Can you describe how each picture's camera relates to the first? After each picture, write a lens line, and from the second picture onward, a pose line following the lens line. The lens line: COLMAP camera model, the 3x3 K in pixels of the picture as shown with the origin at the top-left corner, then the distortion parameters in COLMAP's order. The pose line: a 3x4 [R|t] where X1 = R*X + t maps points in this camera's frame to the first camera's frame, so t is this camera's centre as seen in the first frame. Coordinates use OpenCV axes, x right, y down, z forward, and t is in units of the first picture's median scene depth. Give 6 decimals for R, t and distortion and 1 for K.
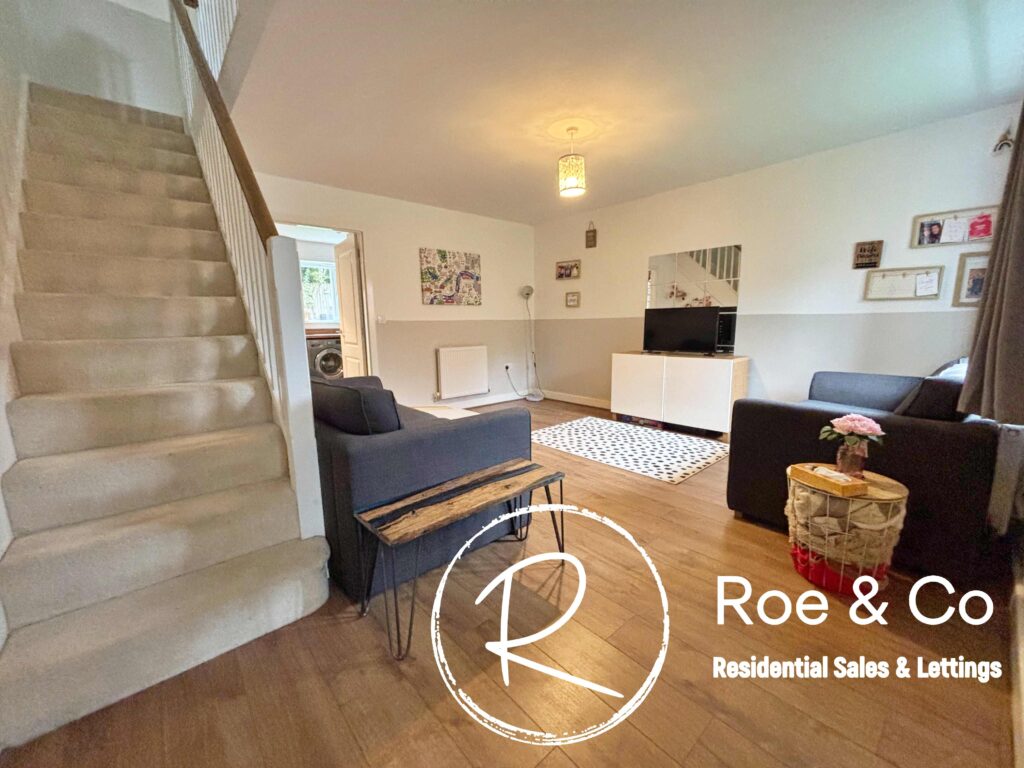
lens RADIAL K [[407.7, 0, 512.0], [0, 407.7, 384.0], [0, 0, 1]] dist [-0.000627, -0.000062]
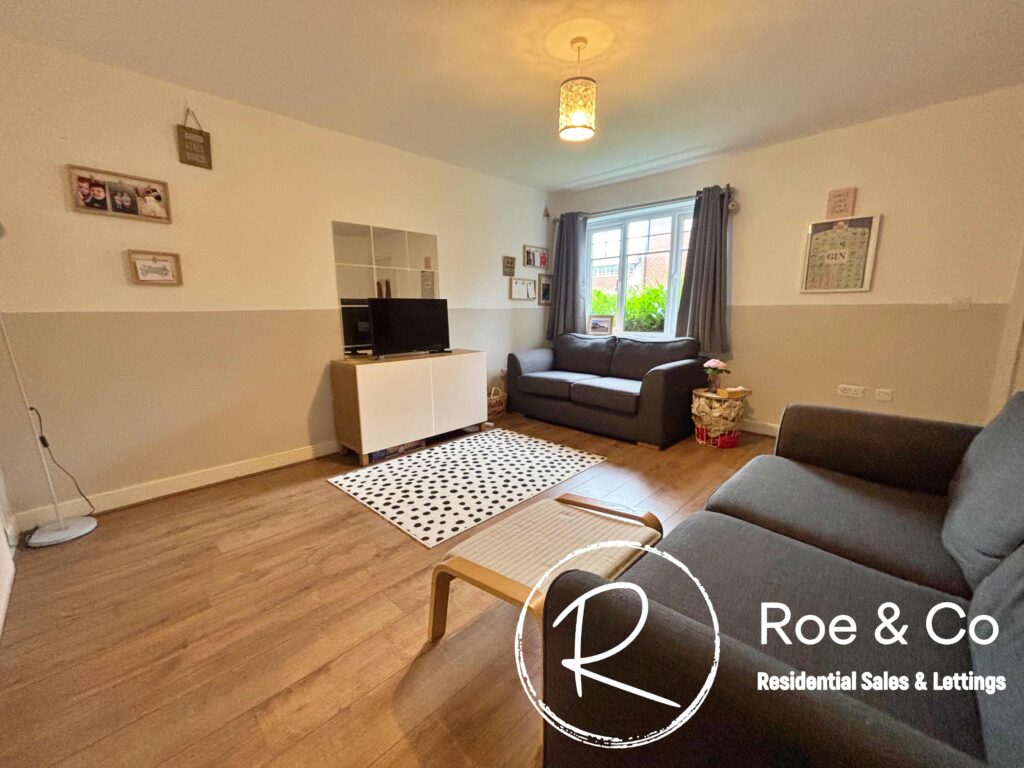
lens RADIAL K [[407.7, 0, 512.0], [0, 407.7, 384.0], [0, 0, 1]] dist [-0.000627, -0.000062]
pose [[-0.075226, -0.171140, 0.982371, -0.469311], [0.160023, 0.970322, 0.181295, -0.144539], [-0.984243, 0.170840, -0.045607, 0.916731]]
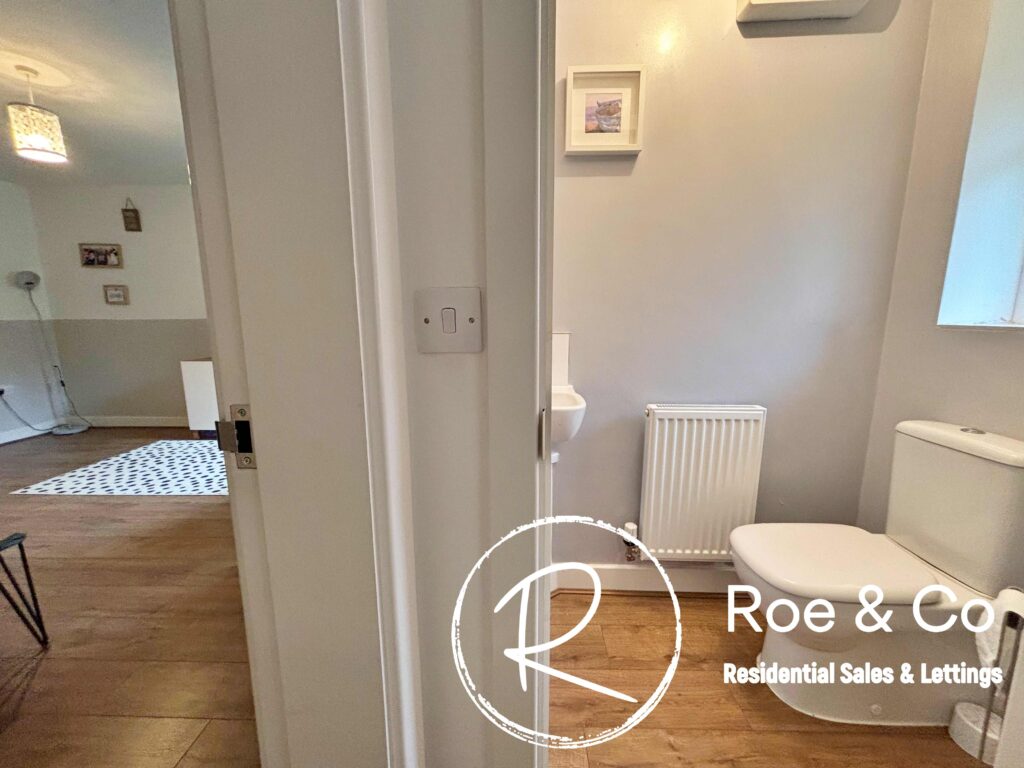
lens RADIAL K [[407.7, 0, 512.0], [0, 407.7, 384.0], [0, 0, 1]] dist [-0.000627, -0.000062]
pose [[0.675209, -0.111677, 0.729123, 0.102916], [0.106546, 0.992872, 0.053407, -0.001339], [-0.729891, 0.041624, 0.682295, -0.092632]]
